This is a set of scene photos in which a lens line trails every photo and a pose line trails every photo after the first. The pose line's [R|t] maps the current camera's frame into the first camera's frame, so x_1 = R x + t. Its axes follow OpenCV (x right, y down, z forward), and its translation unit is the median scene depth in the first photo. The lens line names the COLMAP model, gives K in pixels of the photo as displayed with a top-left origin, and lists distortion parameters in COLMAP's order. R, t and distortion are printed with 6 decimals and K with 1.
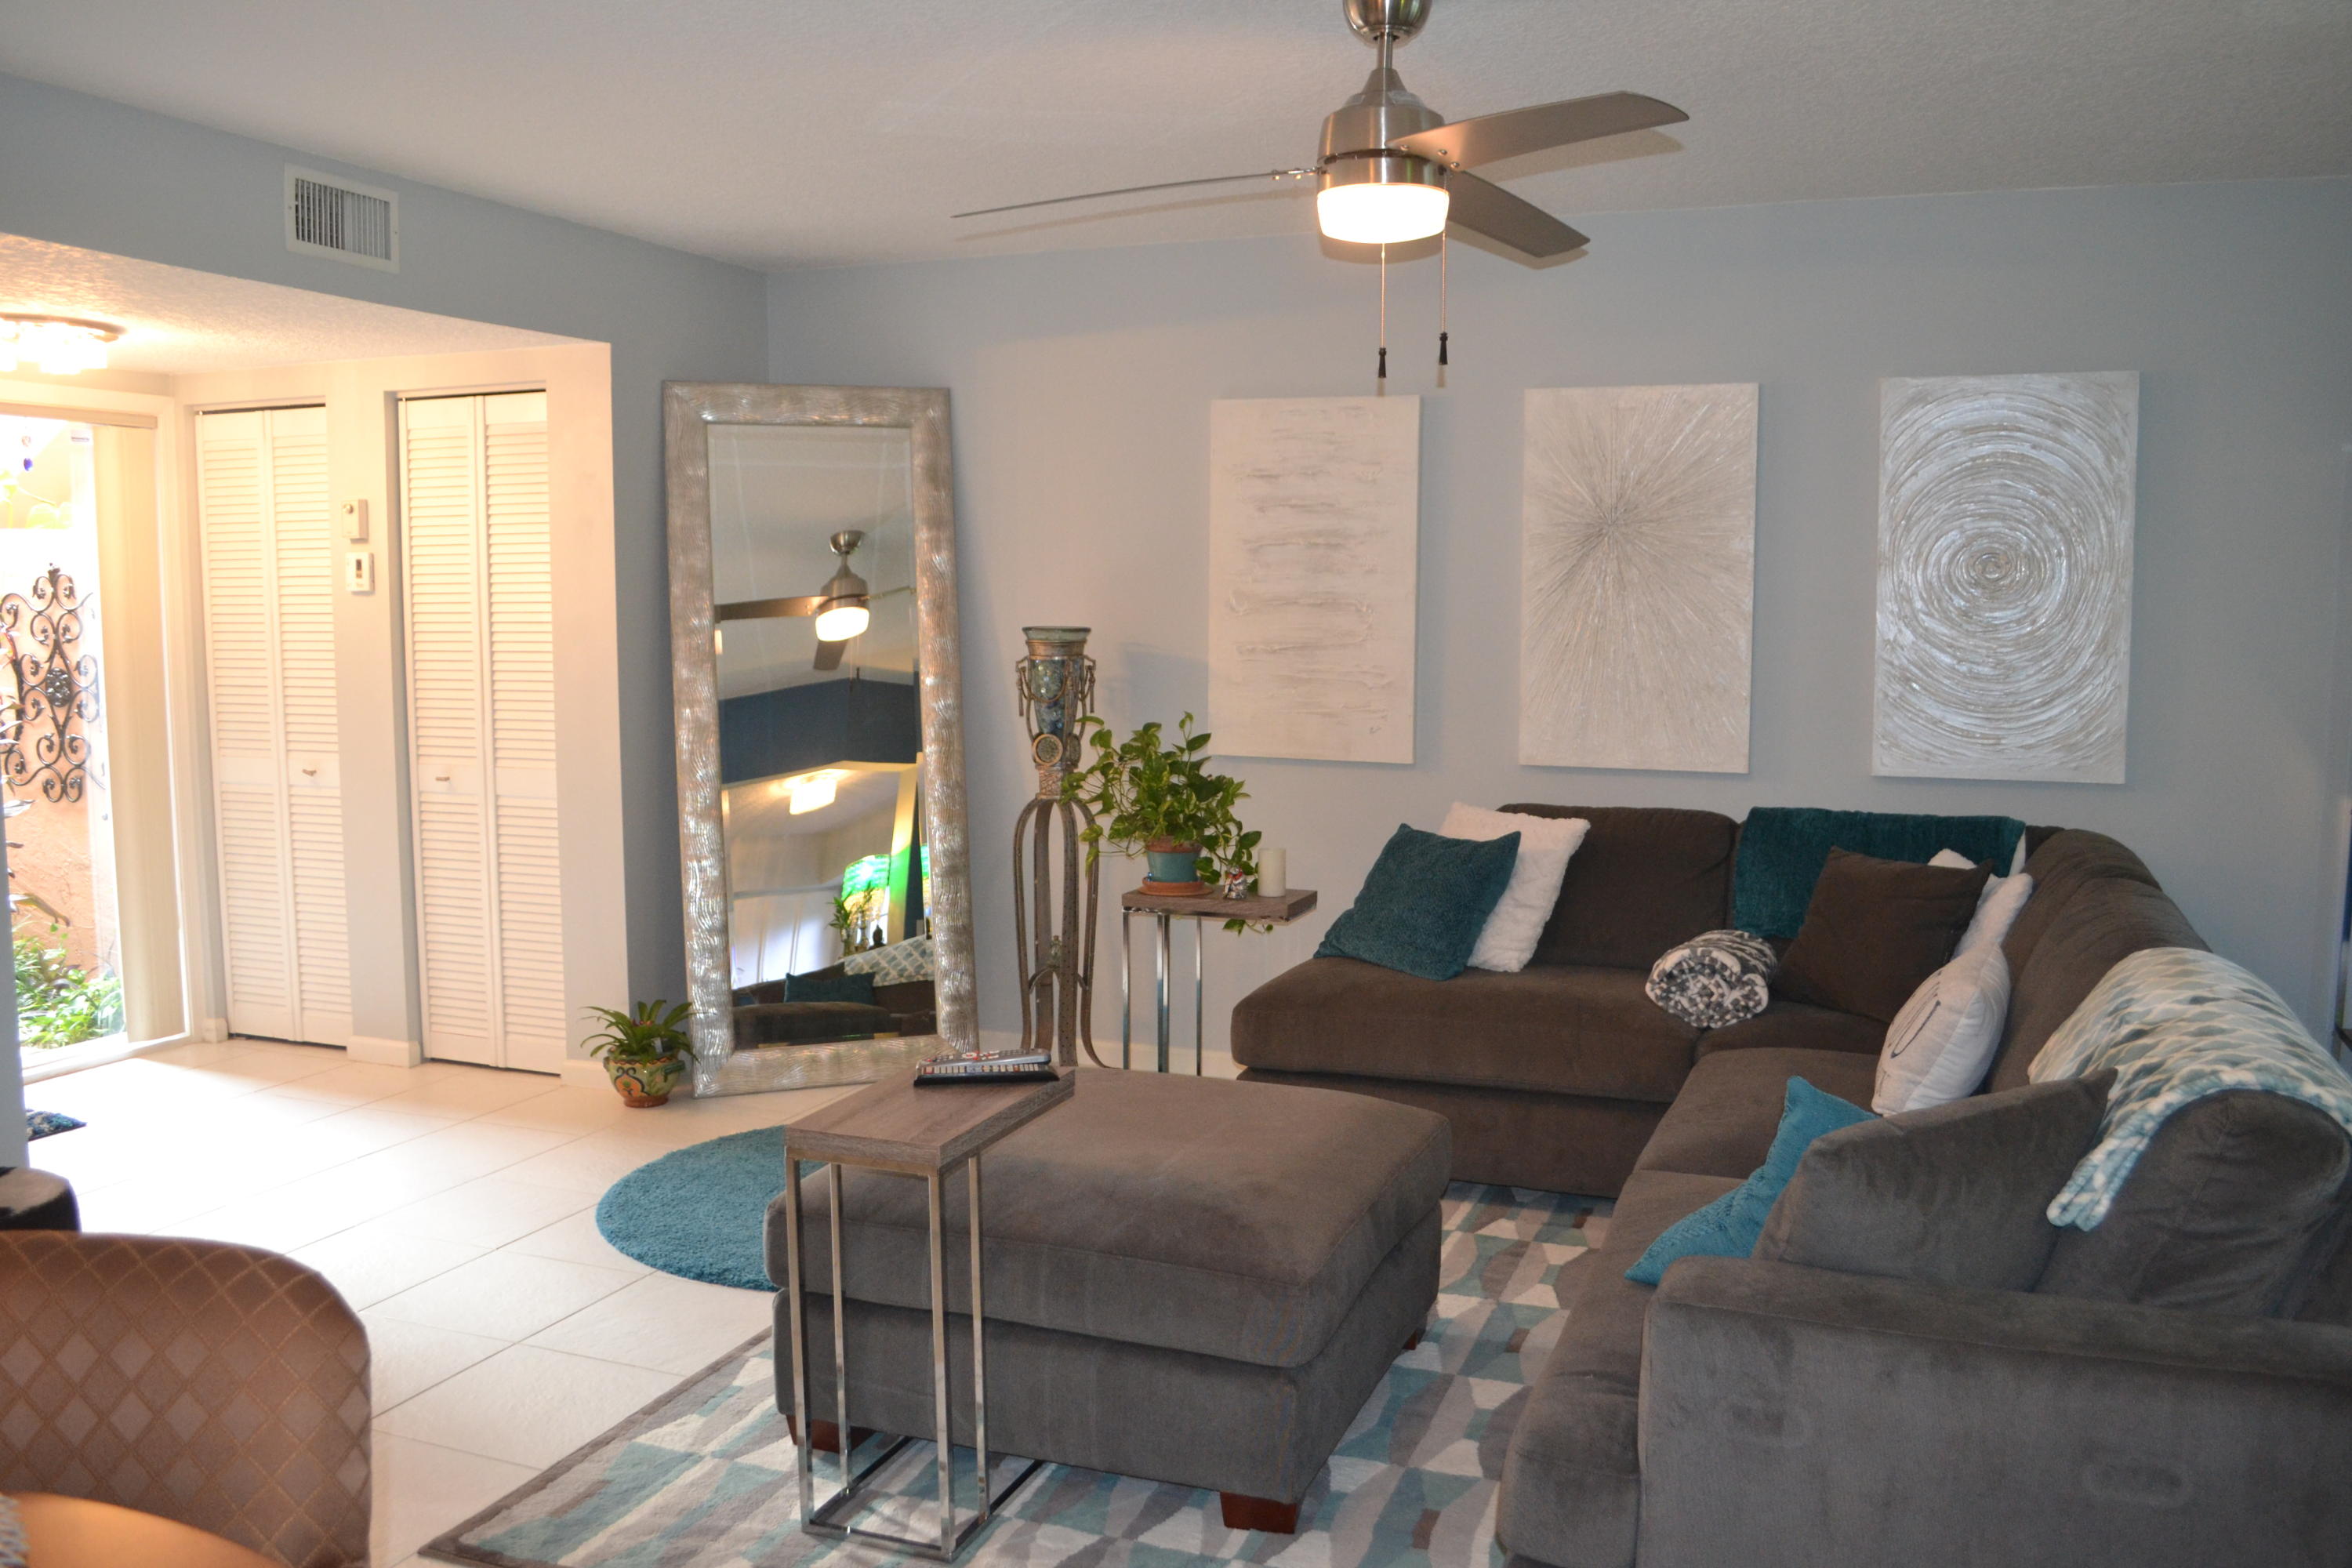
lens RADIAL K [[1894.9, 0, 1192.6], [0, 1894.9, 815.0], [0, 0, 1]] dist [-0.081966, 0.010117]
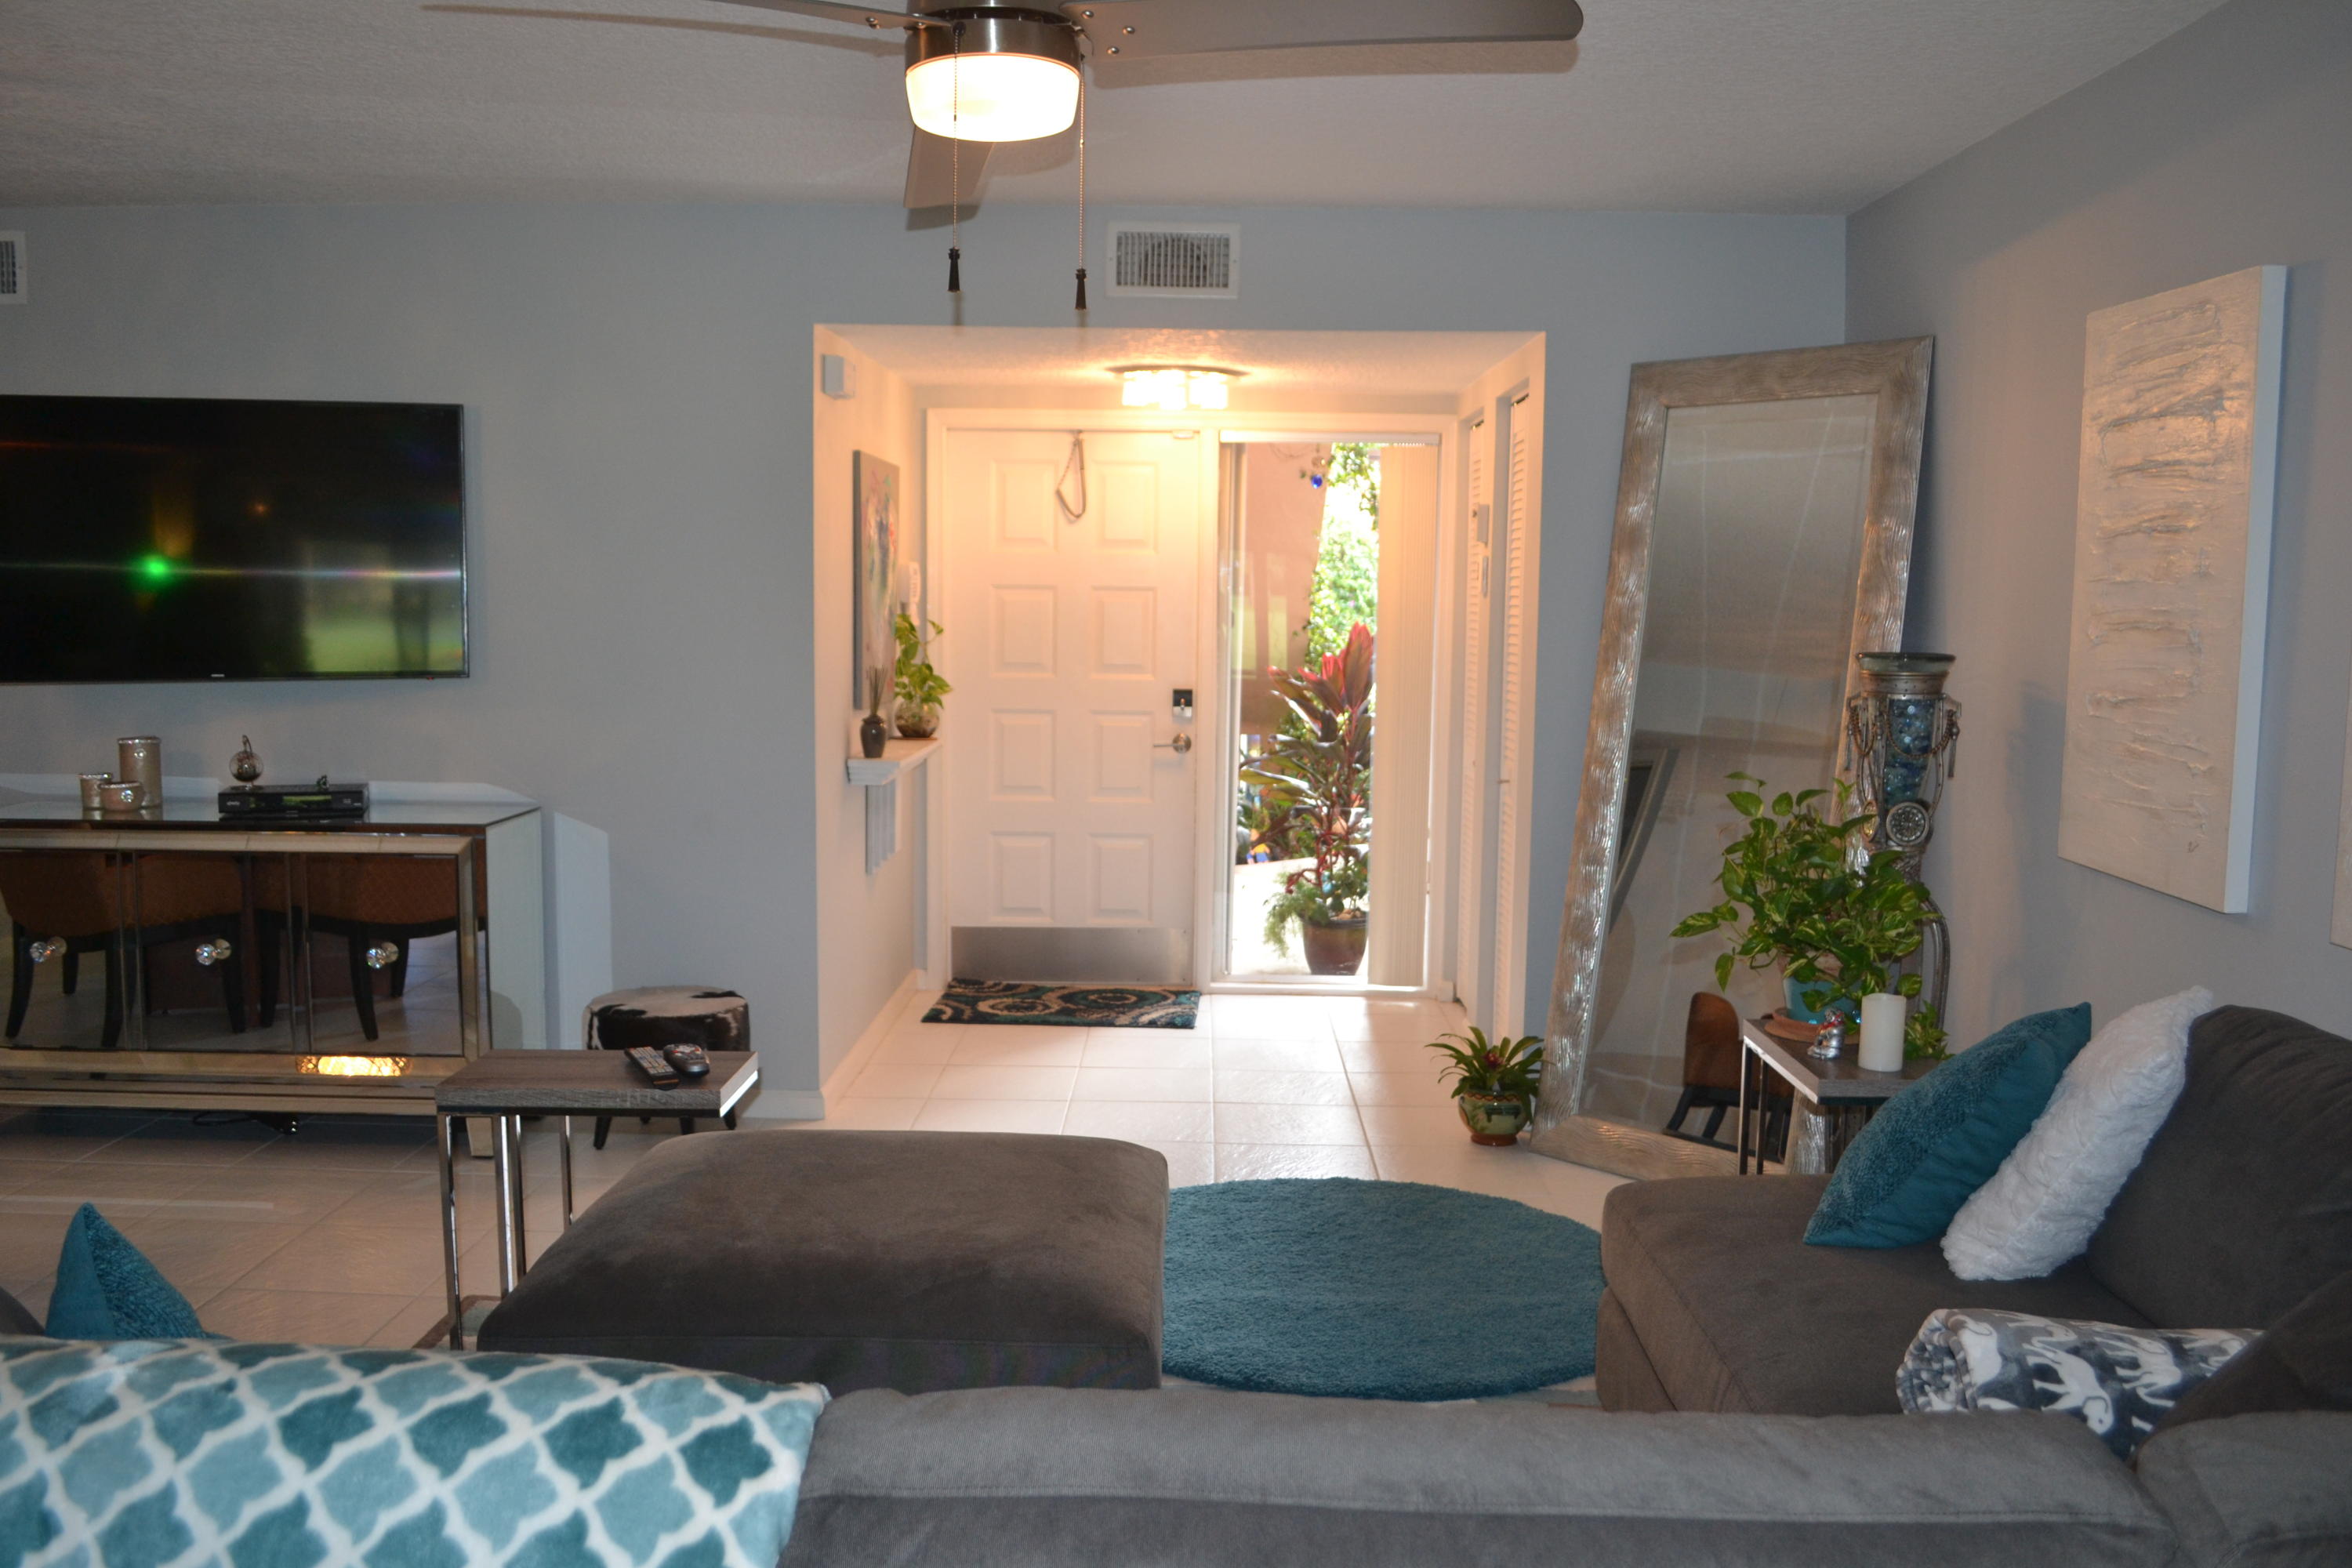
lens RADIAL K [[1894.9, 0, 1145.6], [0, 1894.9, 828.4], [0, 0, 1]] dist [-0.081966, 0.010117]
pose [[0.342963, 0.118775, -0.931810, 0.541991], [-0.116664, 0.989679, 0.083212, -0.063213], [0.932076, 0.080170, 0.353280, 0.517905]]
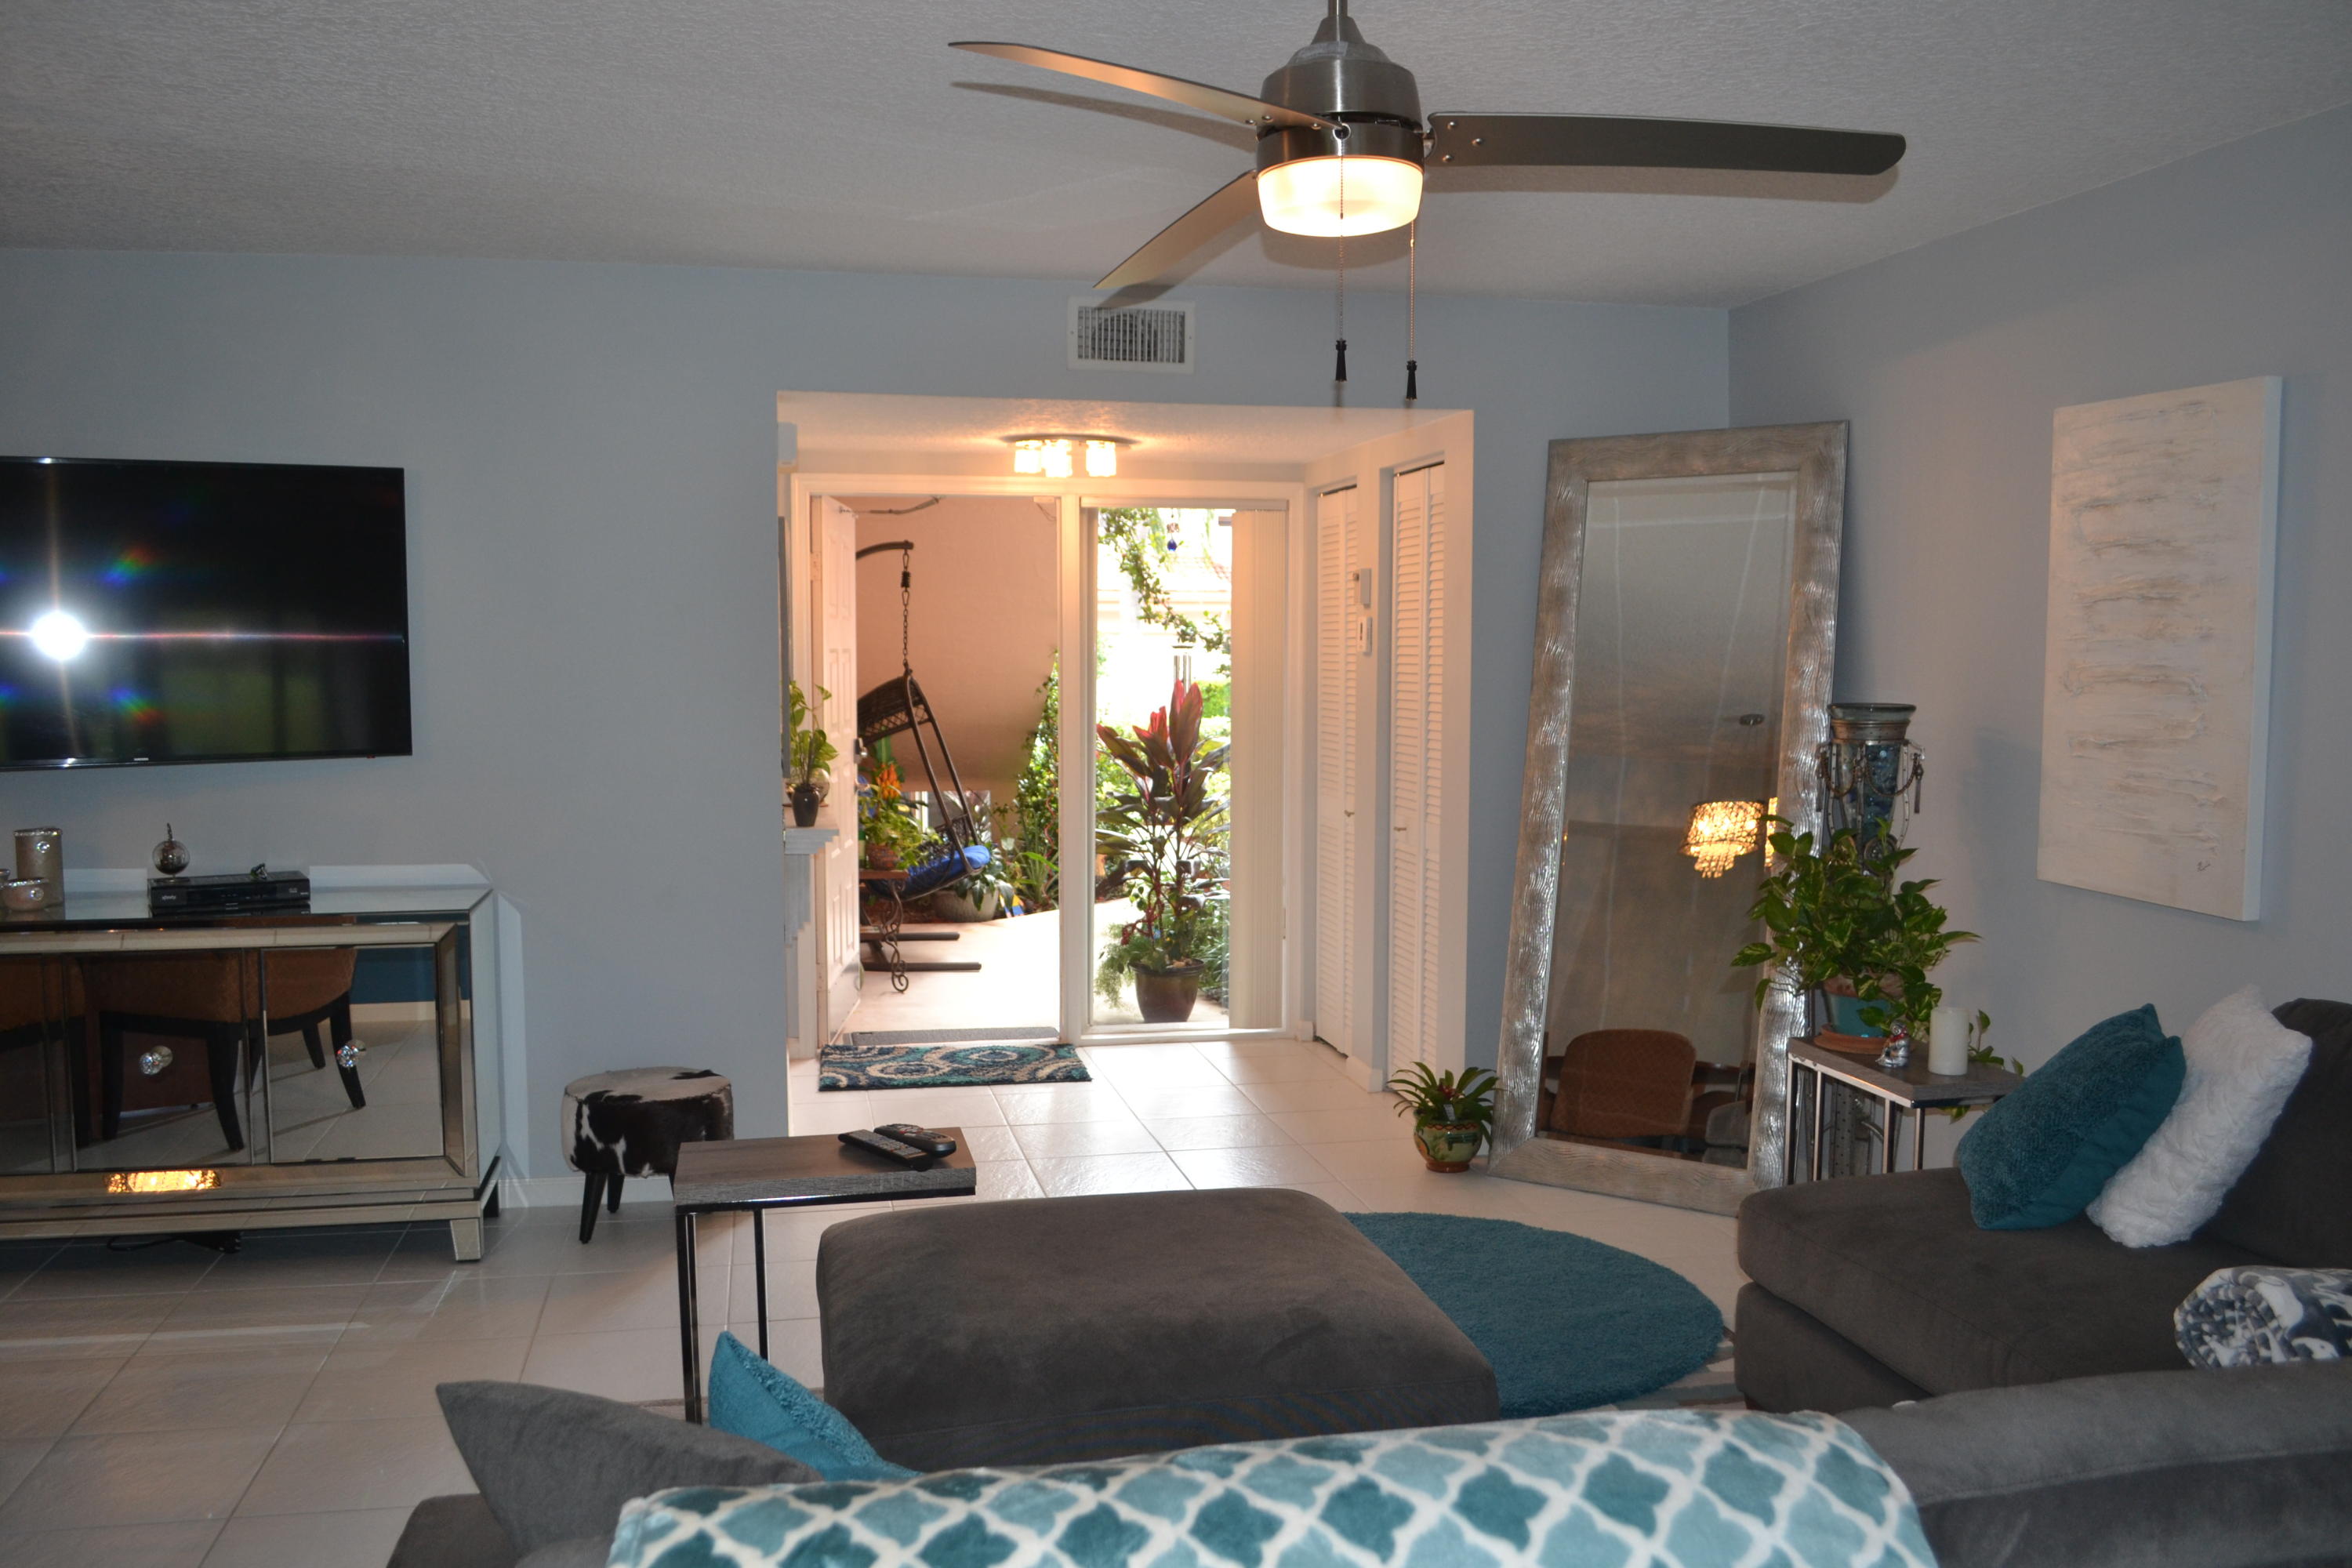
lens RADIAL K [[1894.9, 0, 1171.5], [0, 1894.9, 826.0], [0, 0, 1]] dist [-0.081966, 0.010117]
pose [[0.545110, 0.078288, -0.834701, 0.473104], [-0.094437, 0.995028, 0.031653, -0.047564], [0.833029, 0.061572, 0.549793, 0.332617]]
